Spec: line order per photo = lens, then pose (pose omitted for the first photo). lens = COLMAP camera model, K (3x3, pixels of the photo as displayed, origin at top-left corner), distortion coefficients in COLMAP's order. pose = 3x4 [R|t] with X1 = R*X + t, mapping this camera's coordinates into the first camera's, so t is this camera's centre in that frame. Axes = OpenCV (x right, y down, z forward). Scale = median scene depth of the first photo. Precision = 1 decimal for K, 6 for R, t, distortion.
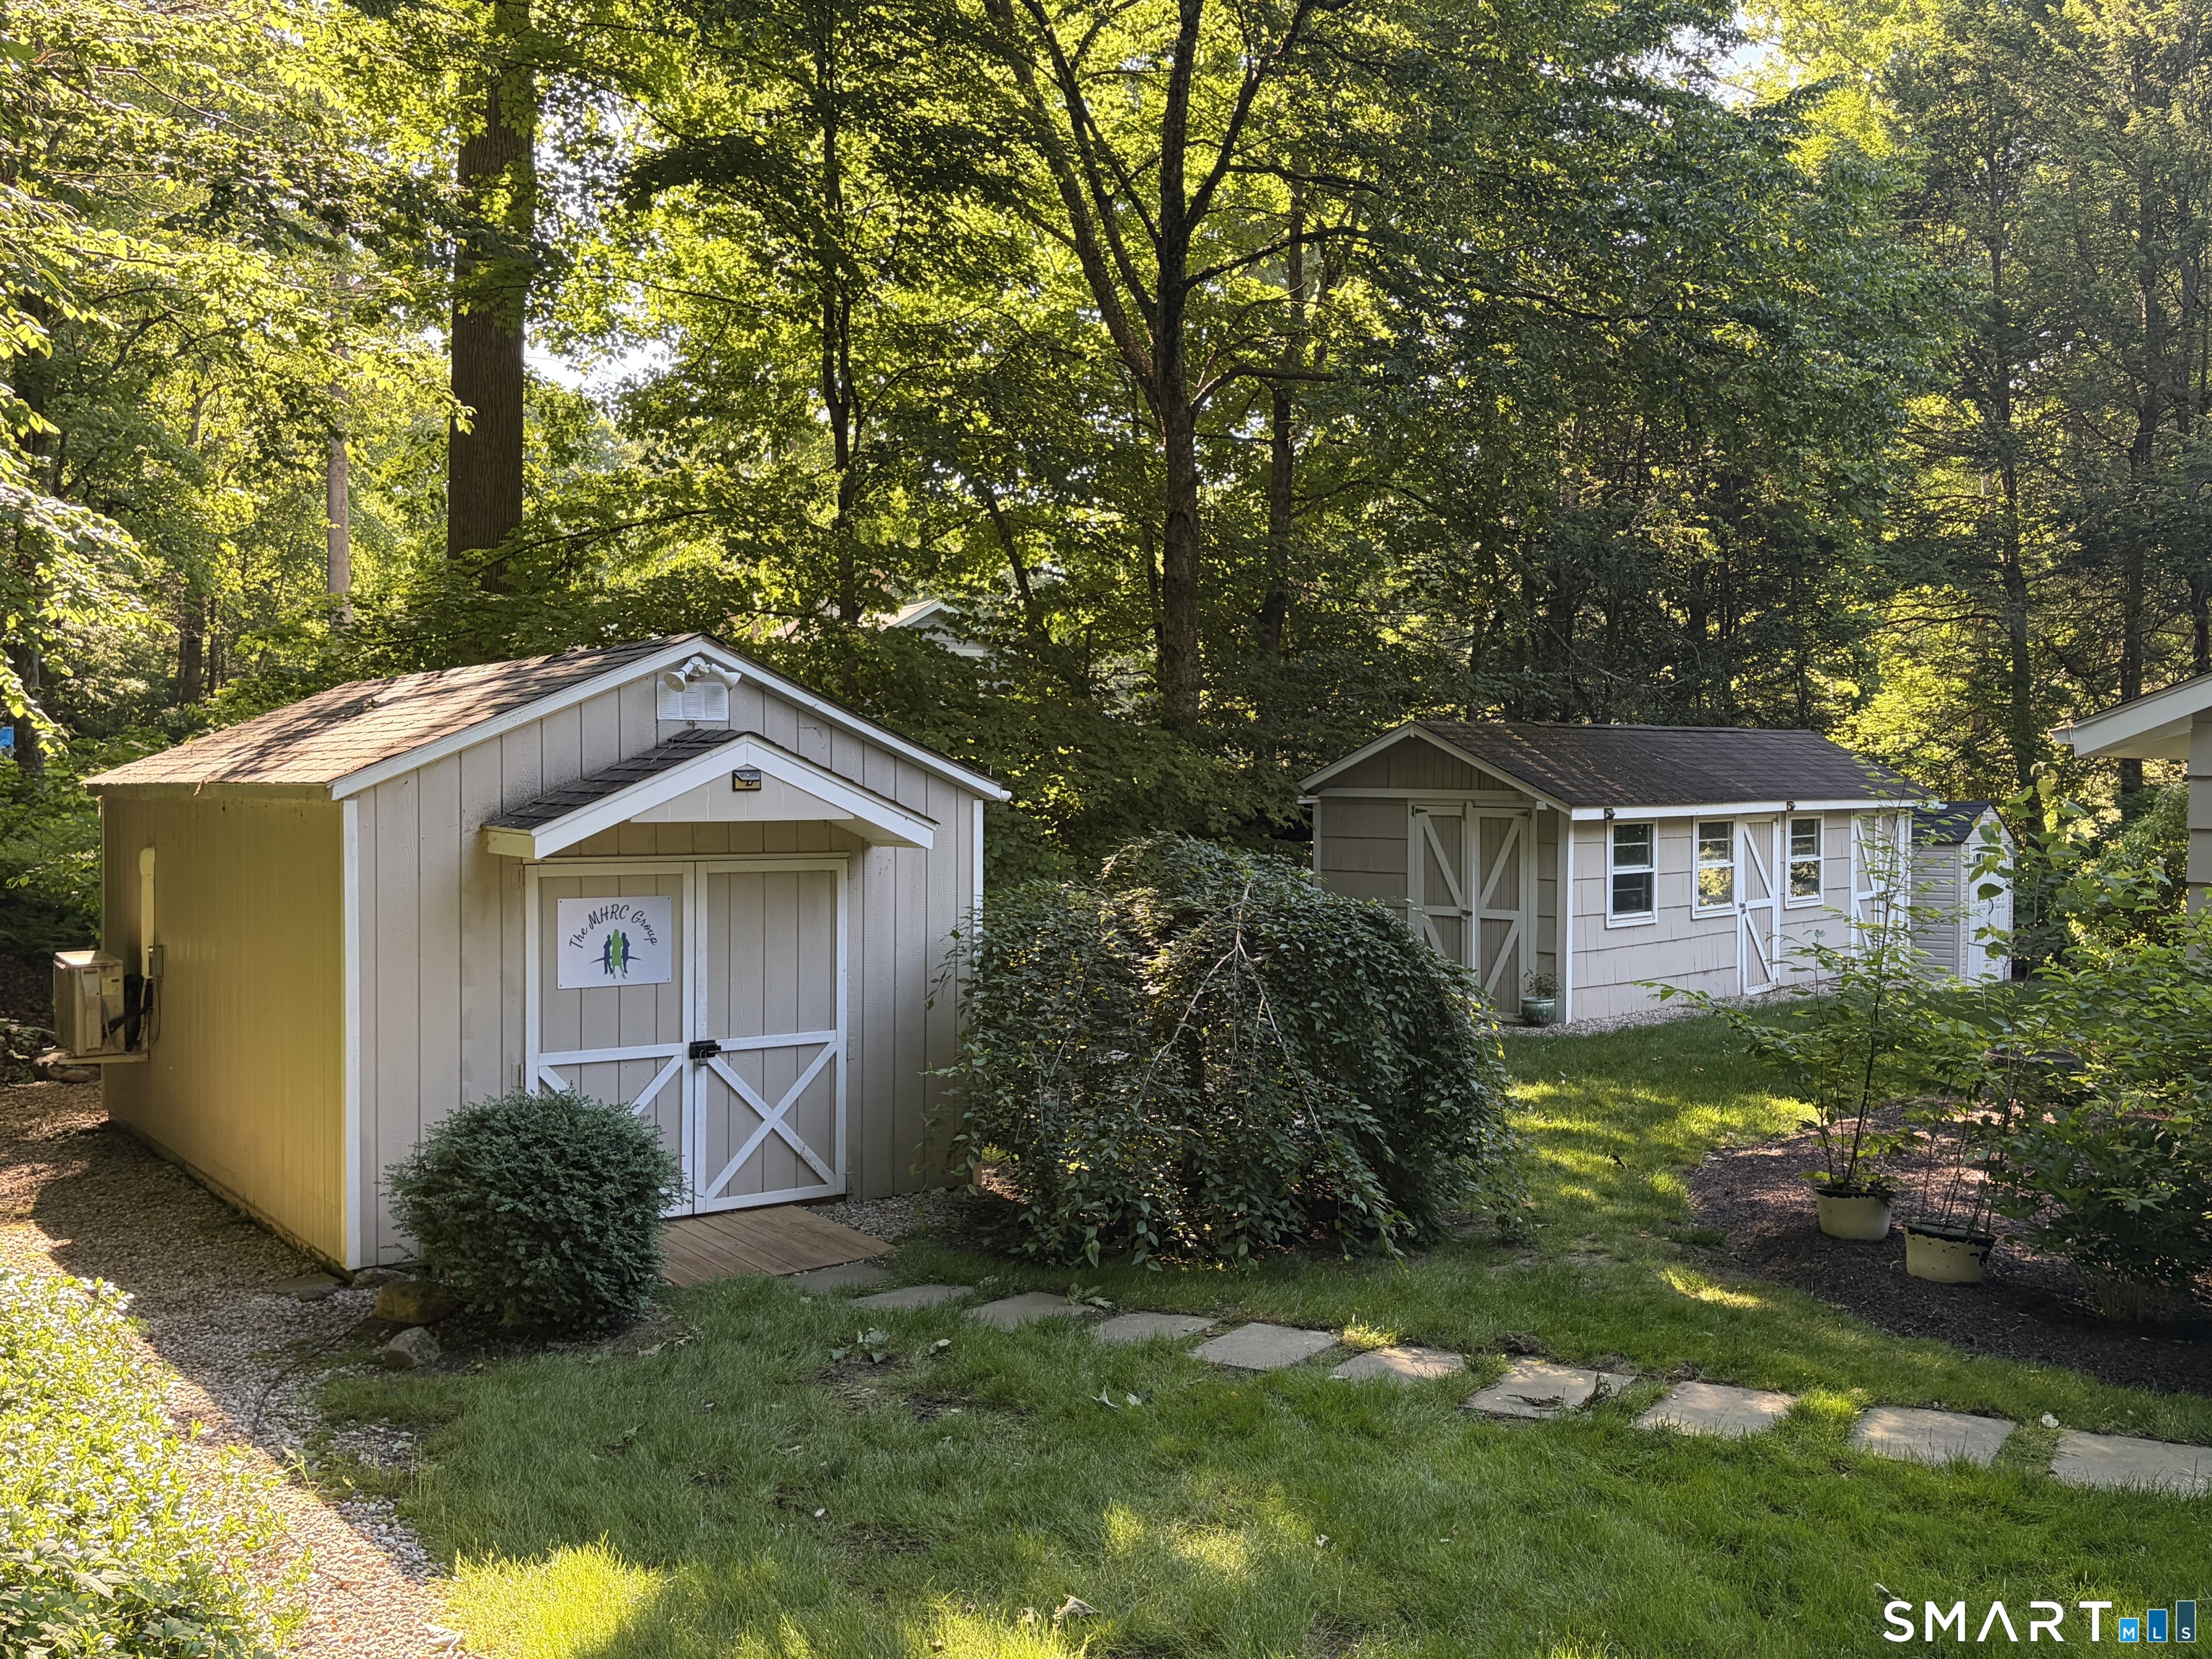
lens RADIAL K [[2000.5, 0, 1106.0], [0, 2000.5, 829.5], [0, 0, 1]] dist [0.033493, -0.026787]
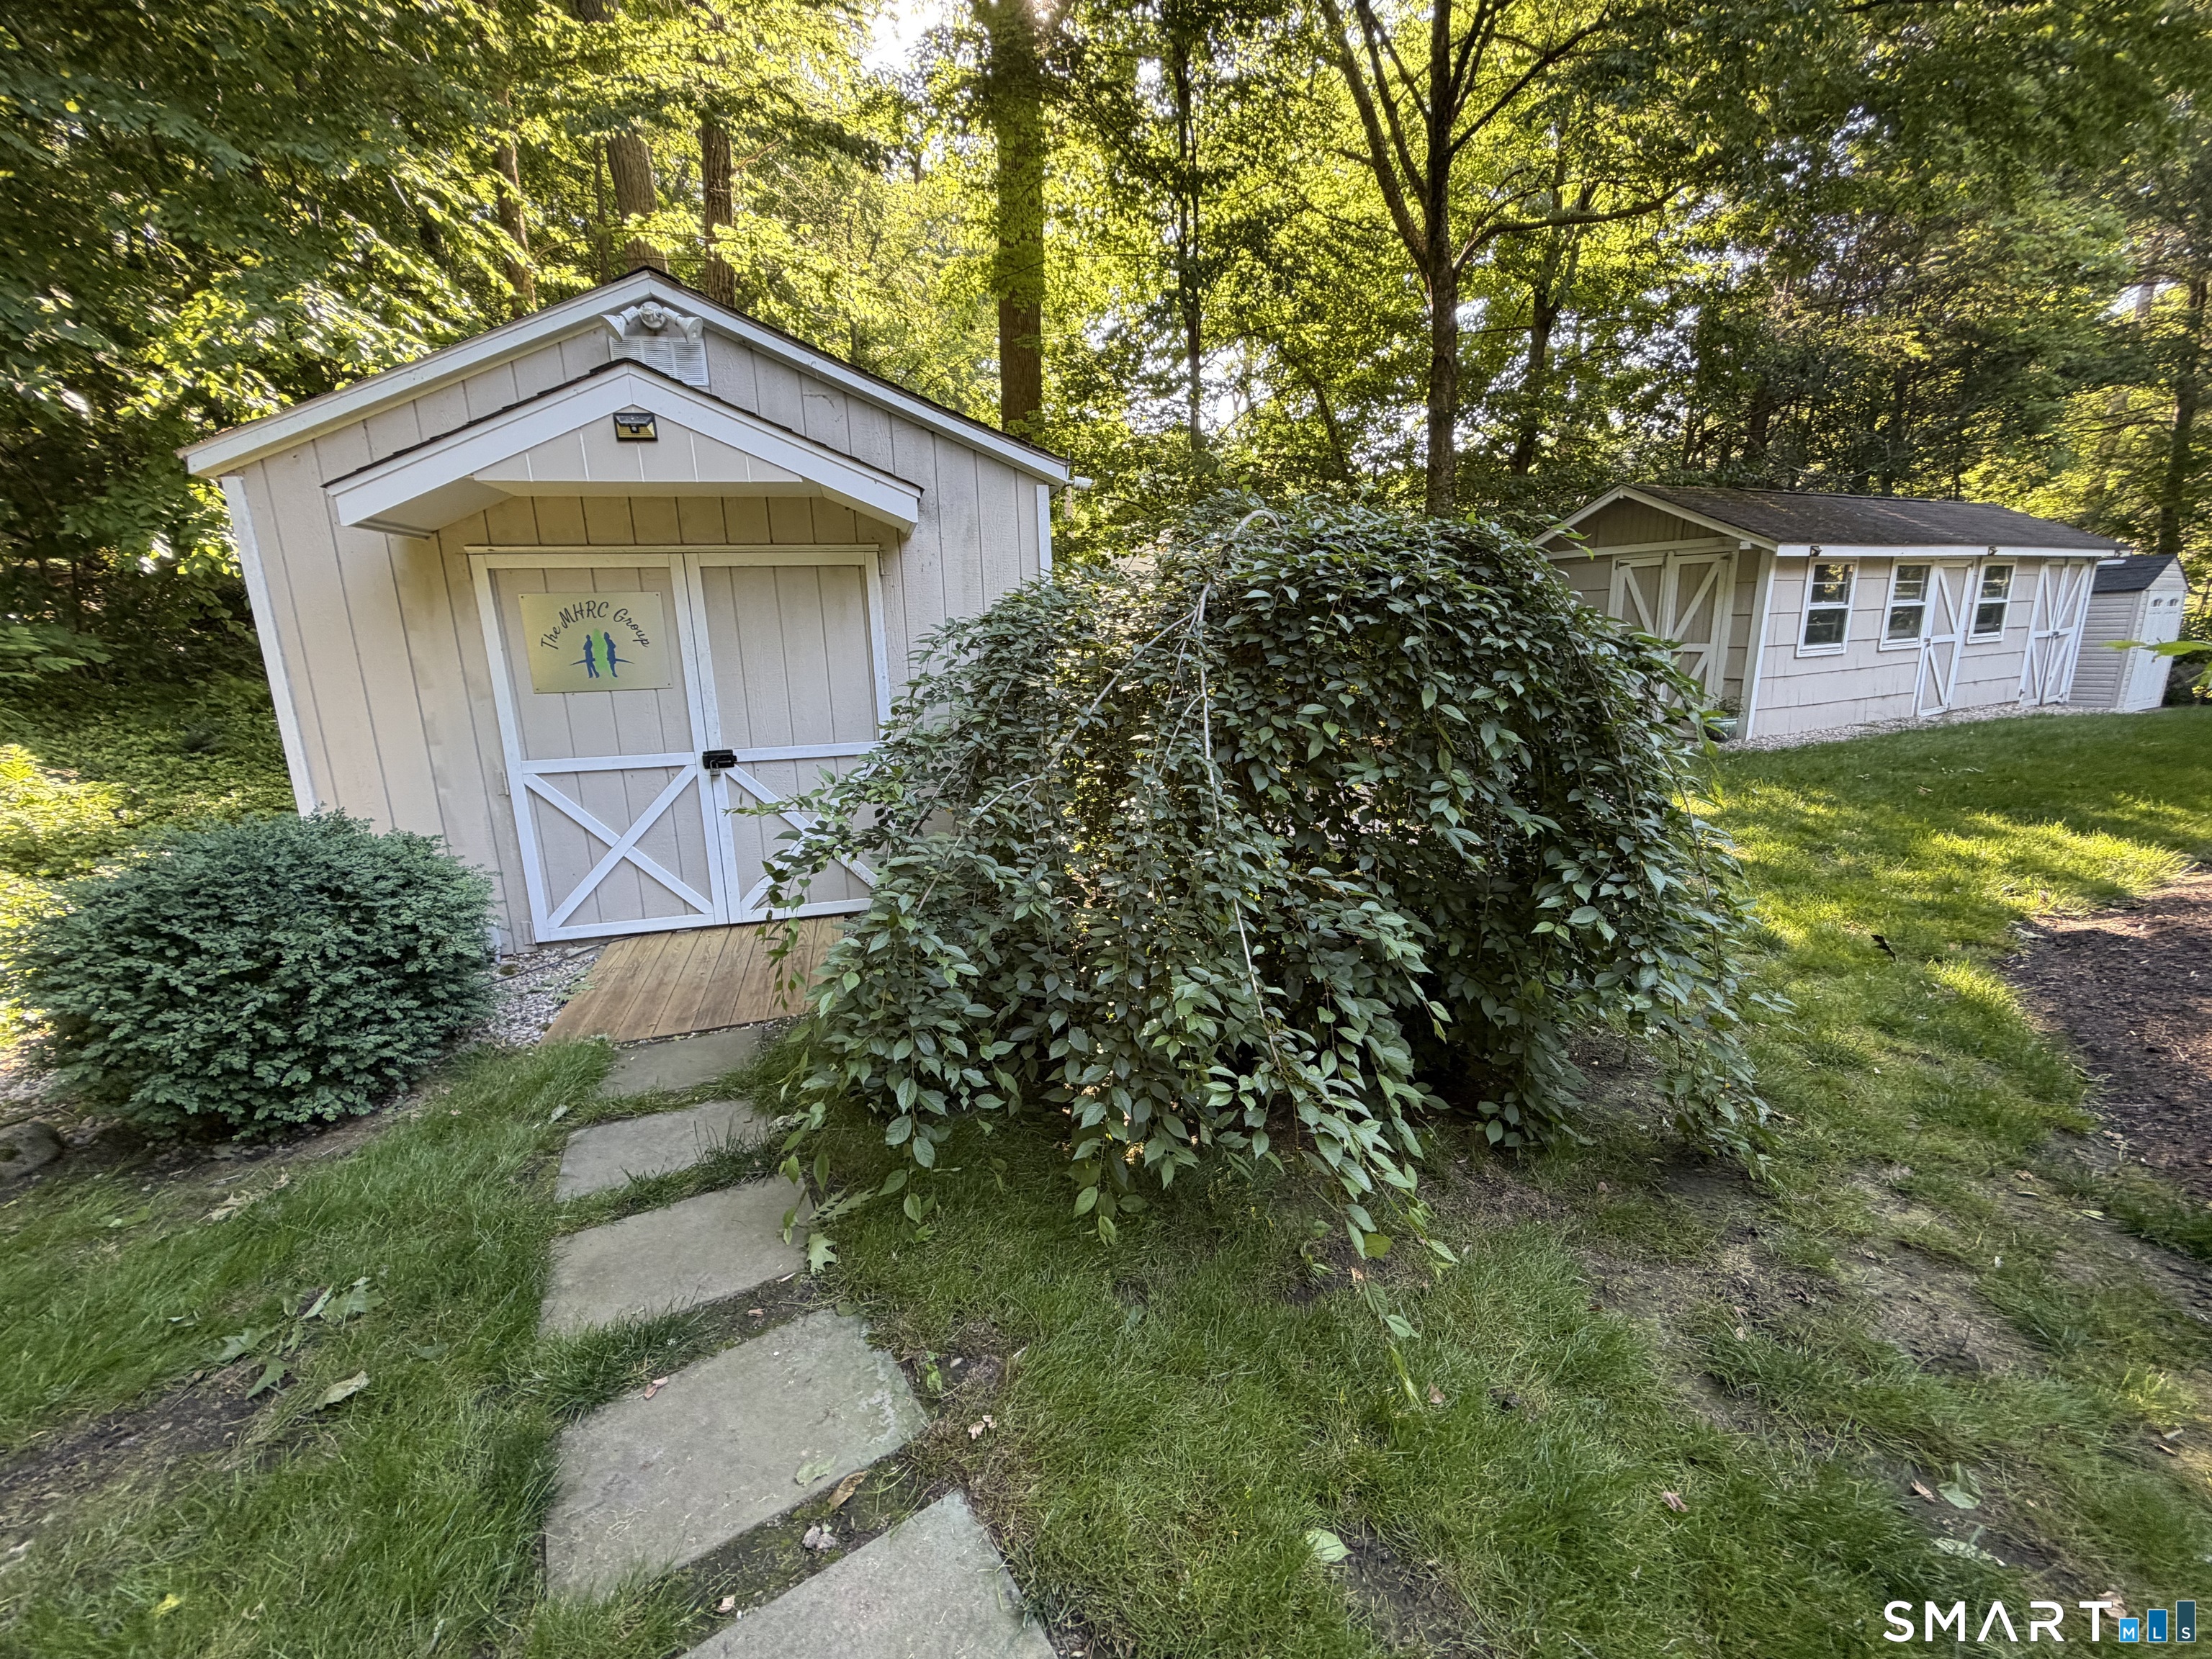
lens RADIAL K [[881.6, 0, 1106.0], [0, 881.6, 829.5], [0, 0, 1]] dist [-0.010044, -0.000069]
pose [[0.930815, 0.050306, -0.362011, 0.079884], [0.025220, 0.979281, 0.200931, 0.041395], [0.364618, -0.196160, 0.910261, 0.445301]]
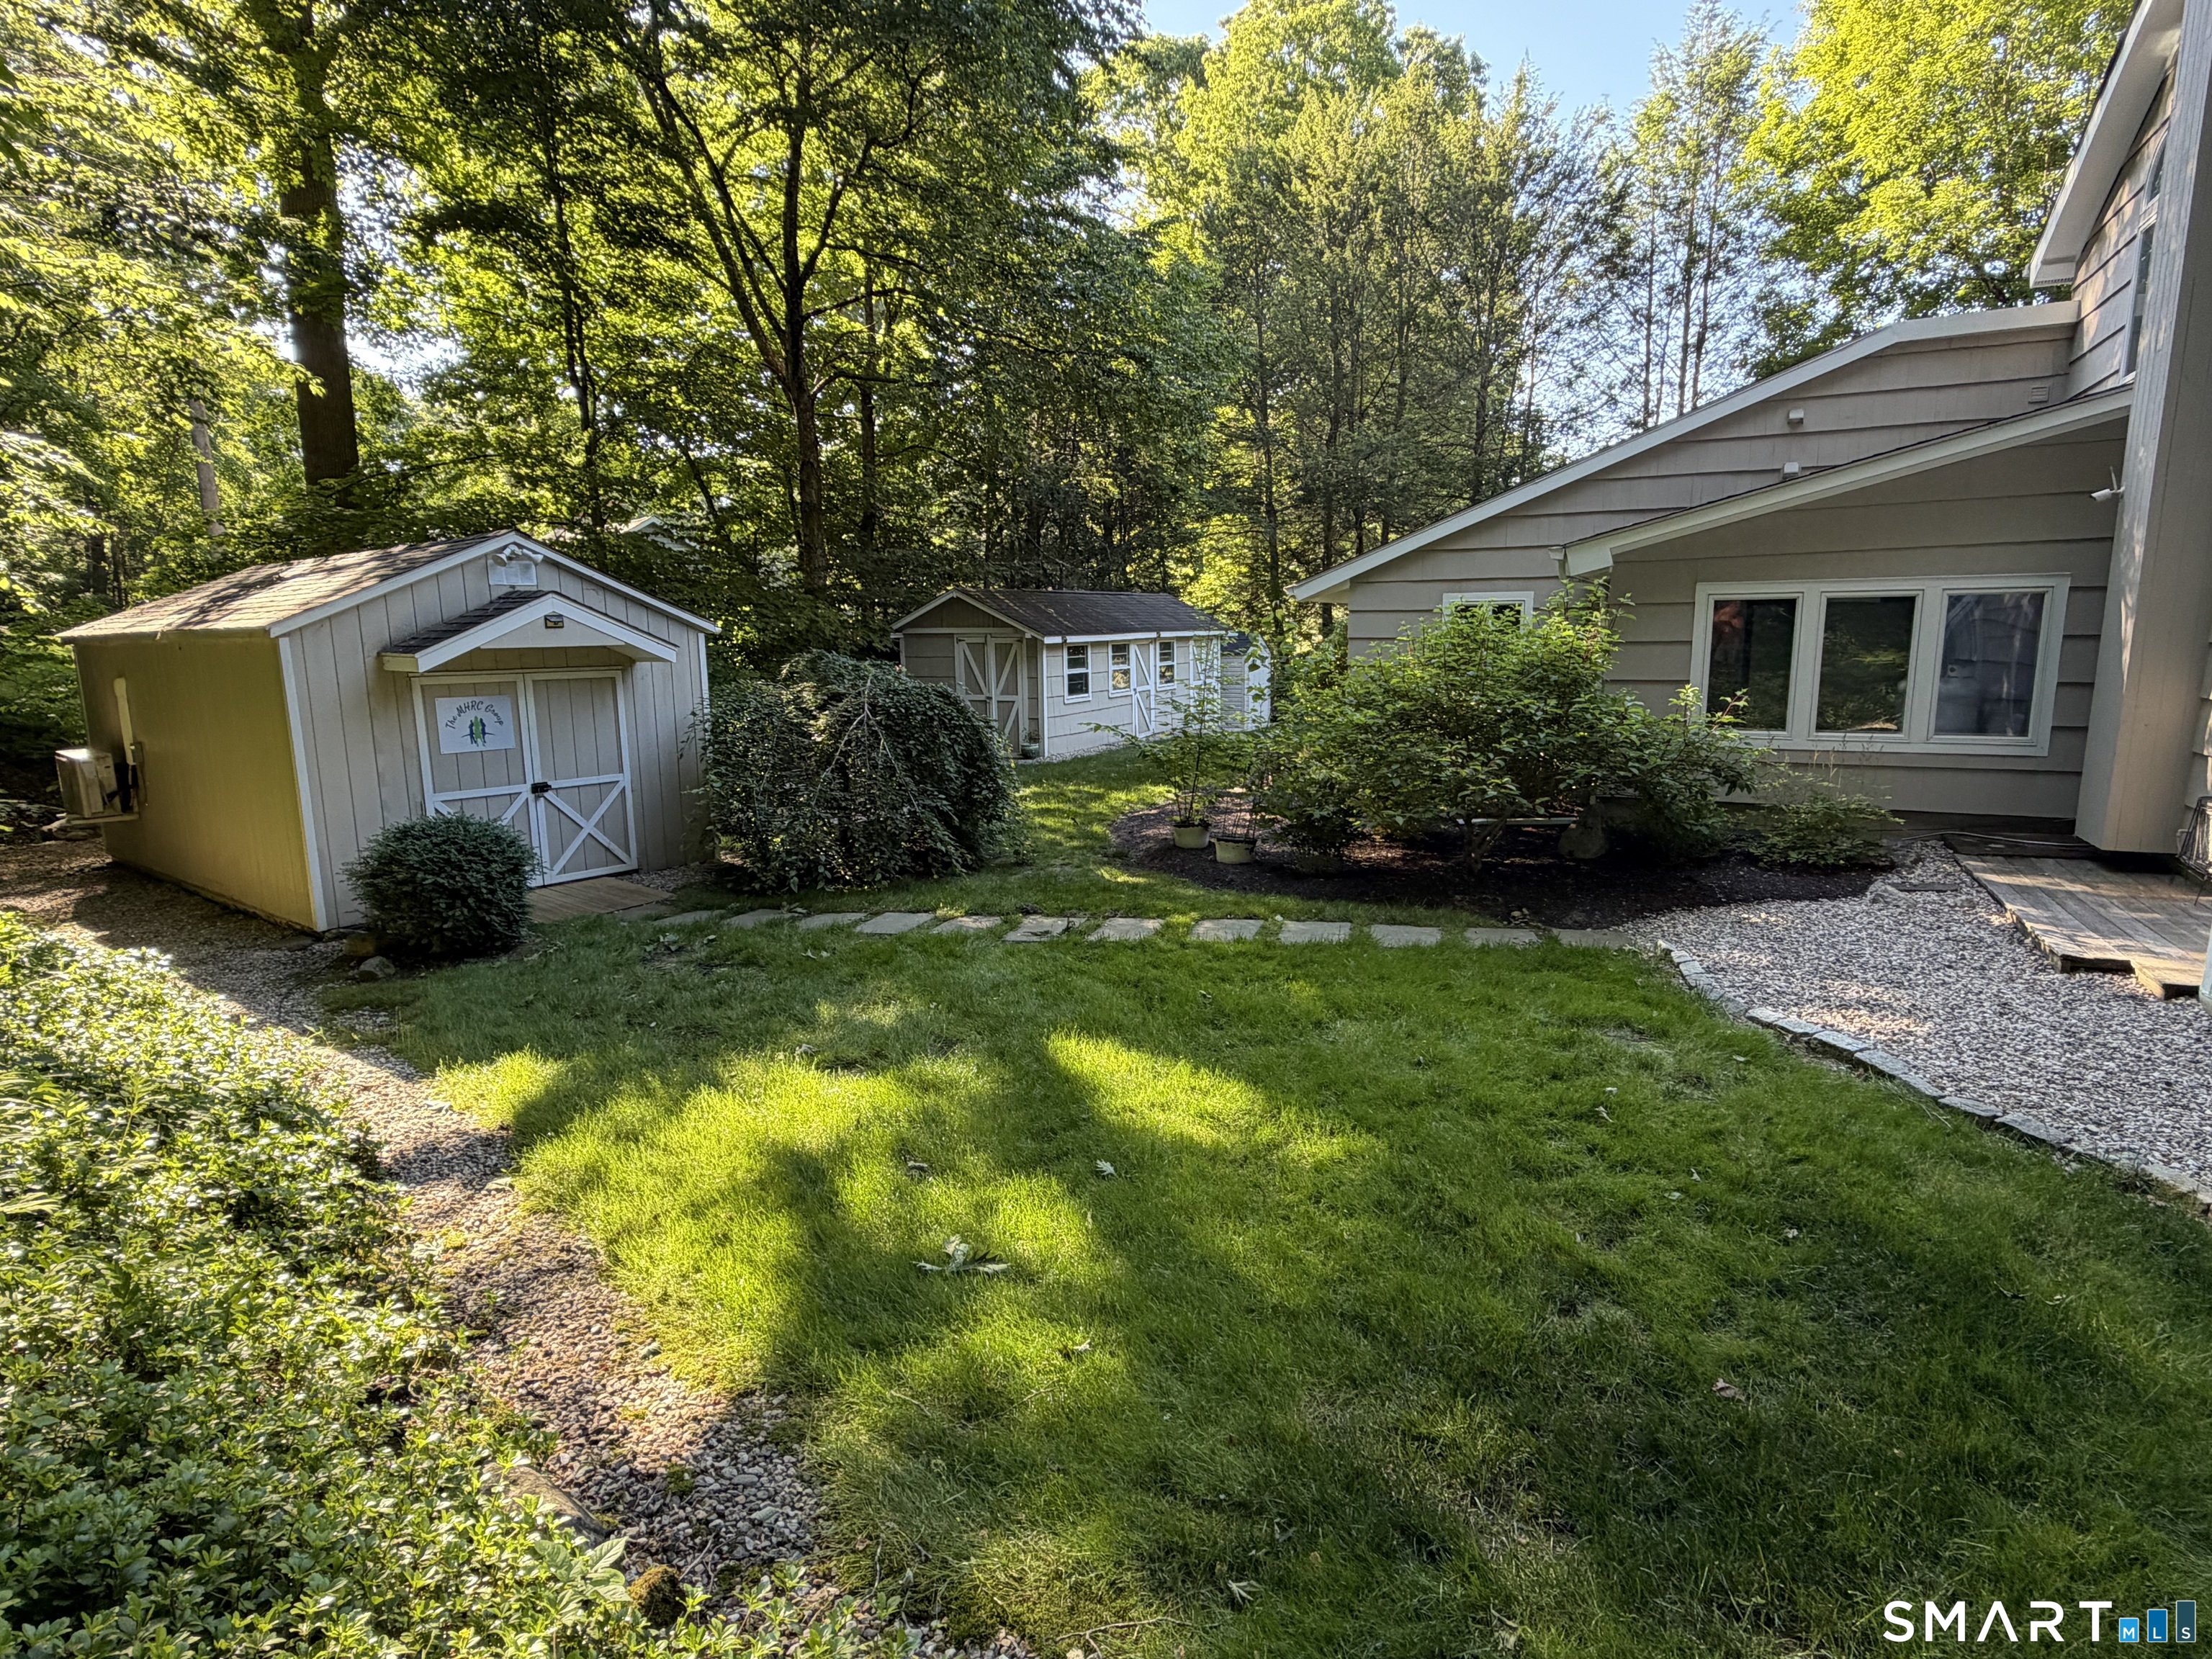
lens RADIAL K [[1158.6, 0, 1106.0], [0, 1158.6, 829.5], [0, 0, 1]] dist [-0.002538, 0.002335]
pose [[0.960199, -0.065462, 0.271539, -0.009044], [0.025498, 0.988632, 0.148174, 0.008971], [-0.278152, -0.135353, 0.950953, -0.030994]]
